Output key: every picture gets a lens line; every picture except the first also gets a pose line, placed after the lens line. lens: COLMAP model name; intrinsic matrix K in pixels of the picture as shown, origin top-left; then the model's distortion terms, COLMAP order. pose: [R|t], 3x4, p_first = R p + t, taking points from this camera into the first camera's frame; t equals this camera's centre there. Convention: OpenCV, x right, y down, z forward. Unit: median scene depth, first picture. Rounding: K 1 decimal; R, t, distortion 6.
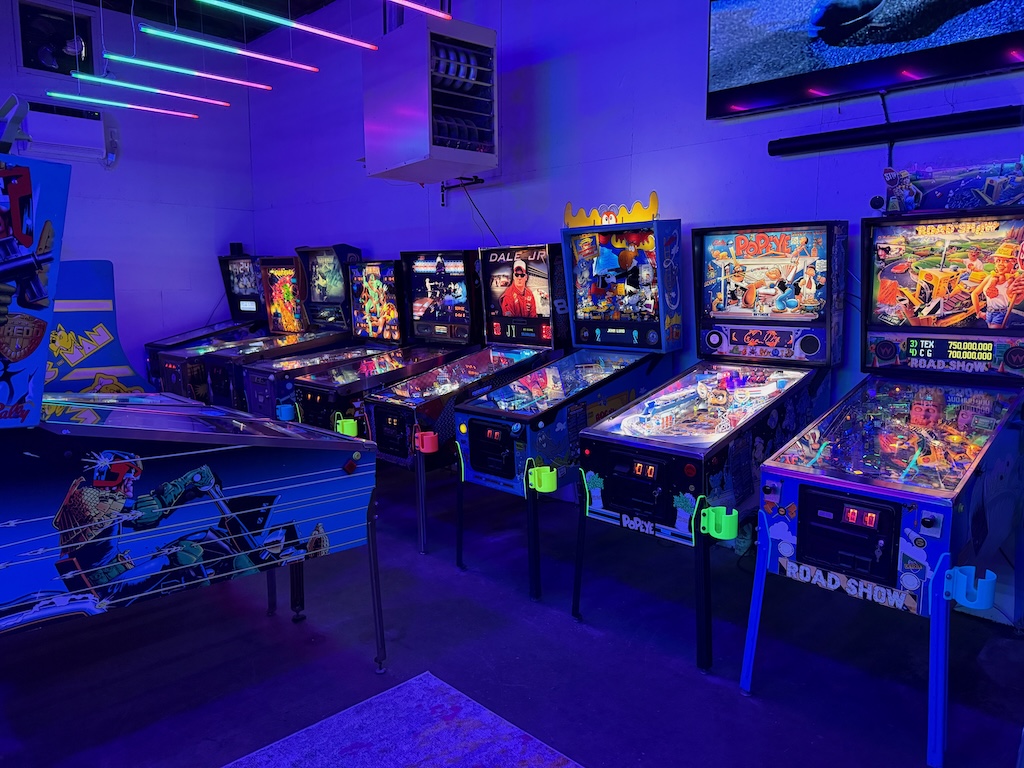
lens RADIAL K [[724.7, 0, 504.0], [0, 724.7, 382.8], [0, 0, 1]] dist [0.107484, -0.160868]
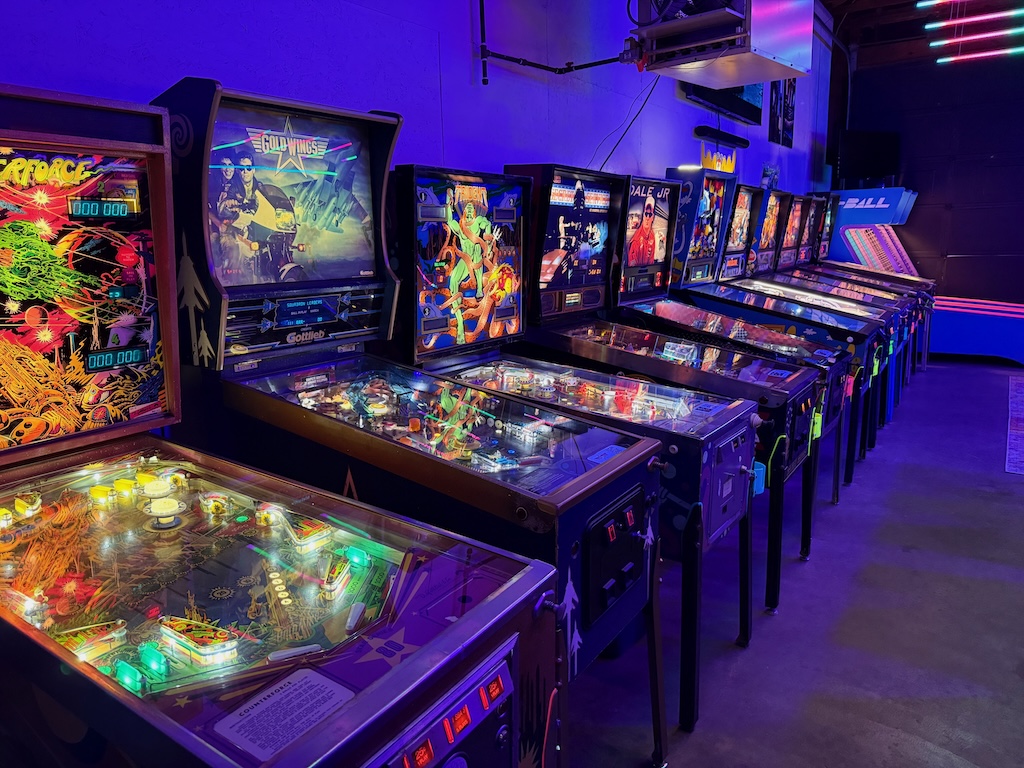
lens RADIAL K [[724.7, 0, 504.0], [0, 724.7, 382.8], [0, 0, 1]] dist [0.107484, -0.160868]
pose [[-0.199692, -0.173873, 0.964309, -0.809974], [0.166021, 0.963898, 0.208178, -0.167769], [-0.965692, 0.201667, -0.163616, 1.365643]]
